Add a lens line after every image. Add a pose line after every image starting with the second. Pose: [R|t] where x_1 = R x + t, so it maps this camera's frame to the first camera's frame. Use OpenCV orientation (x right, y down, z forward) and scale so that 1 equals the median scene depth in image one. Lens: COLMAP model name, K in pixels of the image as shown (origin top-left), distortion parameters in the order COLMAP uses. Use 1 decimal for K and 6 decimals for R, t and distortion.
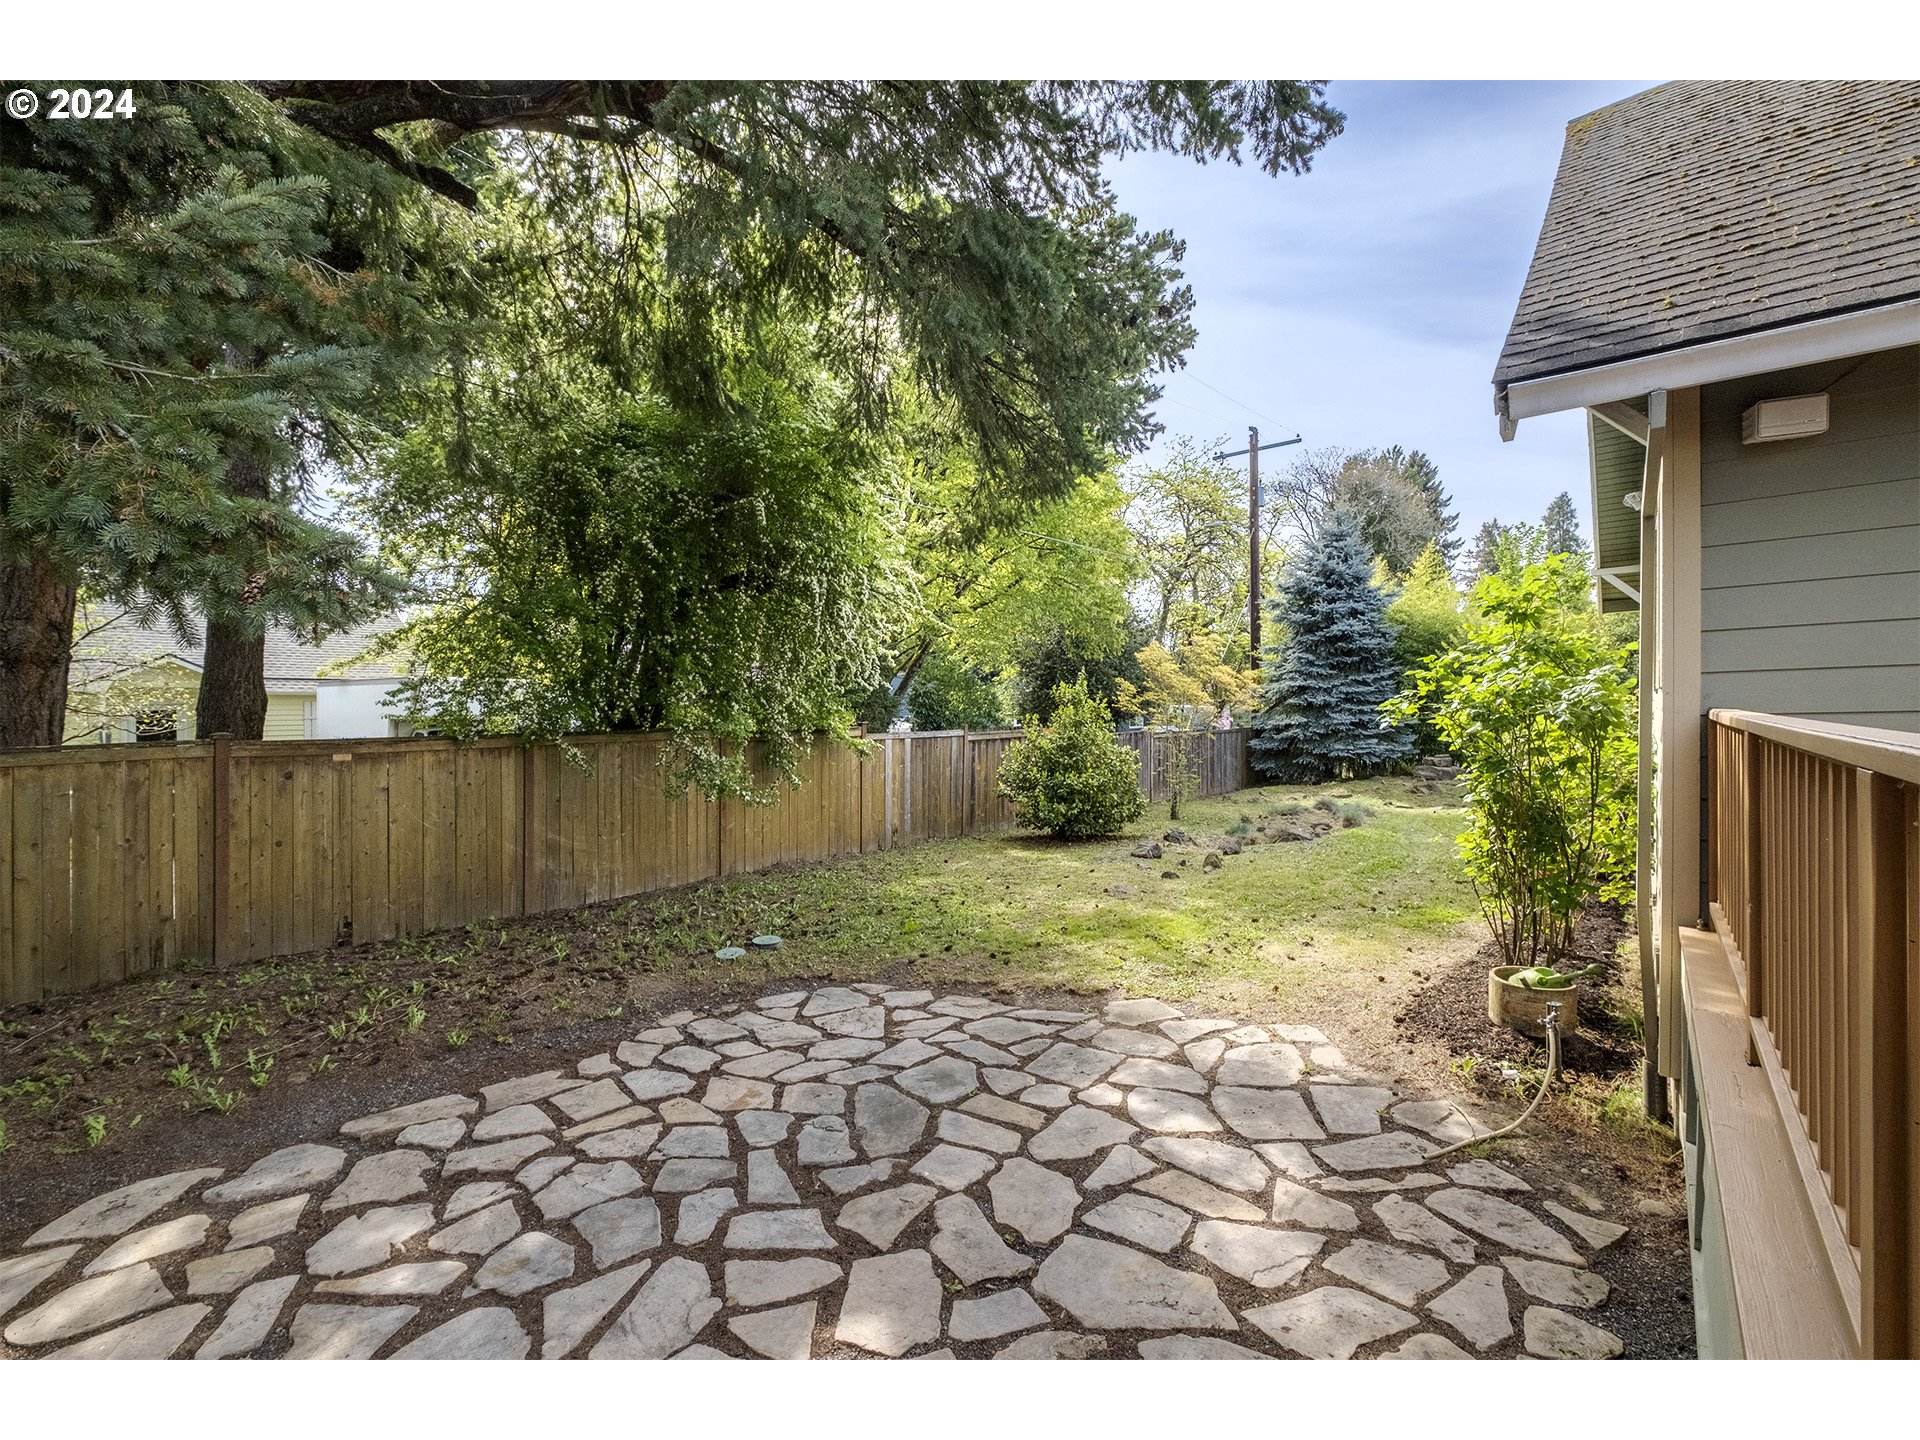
lens RADIAL K [[840.5, 0, 974.0], [0, 840.5, 709.6], [0, 0, 1]] dist [-0.000531, -0.000815]
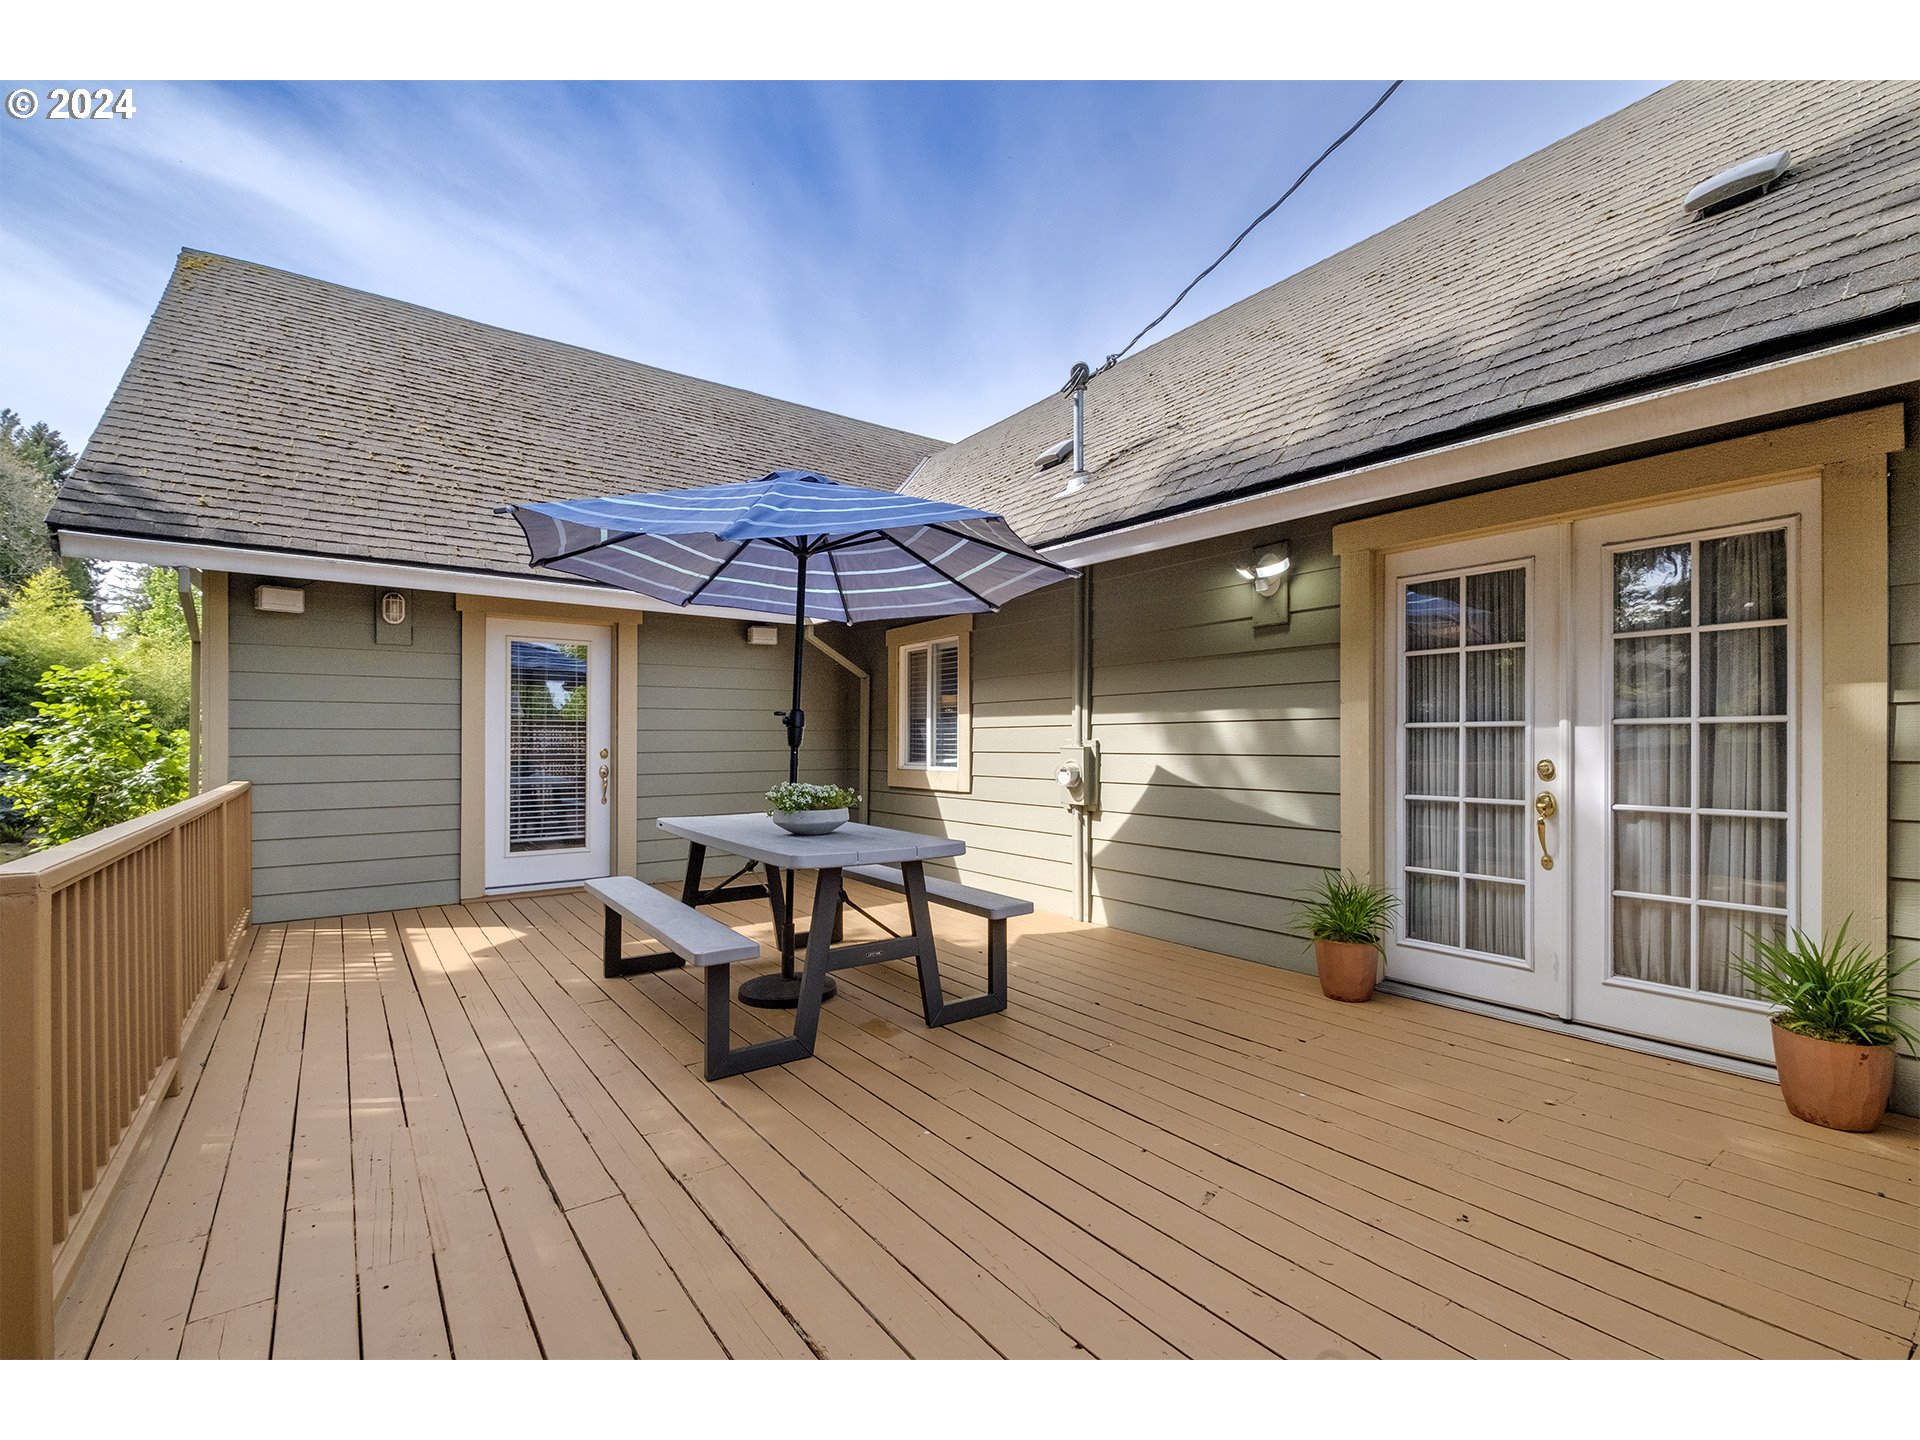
lens RADIAL K [[840.5, 0, 964.5], [0, 840.5, 757.8], [0, 0, 1]] dist [-0.000531, -0.000815]
pose [[0.254074, -0.000250, 0.967185, -0.092859], [-0.003287, 0.999994, 0.001122, -0.019421], [-0.967179, -0.003464, 0.254071, -0.250248]]
